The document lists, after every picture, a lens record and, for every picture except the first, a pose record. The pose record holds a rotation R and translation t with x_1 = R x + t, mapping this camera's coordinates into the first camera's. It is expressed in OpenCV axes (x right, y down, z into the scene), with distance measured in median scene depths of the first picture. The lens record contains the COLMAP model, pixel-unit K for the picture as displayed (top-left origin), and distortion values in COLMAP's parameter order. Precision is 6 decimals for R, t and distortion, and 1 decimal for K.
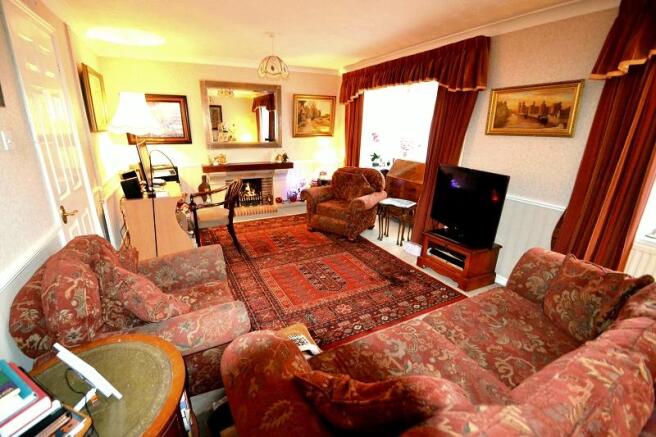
lens RADIAL K [[293.9, 0, 324.5], [0, 293.9, 222.4], [0, 0, 1]] dist [-0.000341, -0.001123]
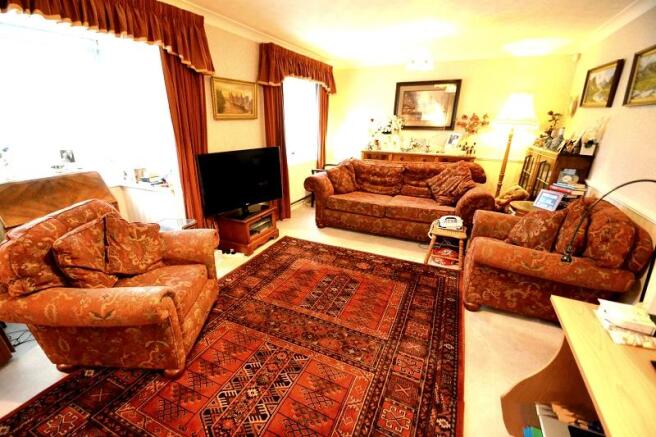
lens RADIAL K [[293.9, 0, 324.5], [0, 293.9, 222.4], [0, 0, 1]] dist [-0.000341, -0.001123]
pose [[-0.624970, -0.302409, 0.719695, -0.641236], [0.204491, 0.826308, 0.524784, -0.518140], [-0.753389, 0.475146, -0.454578, 1.507741]]
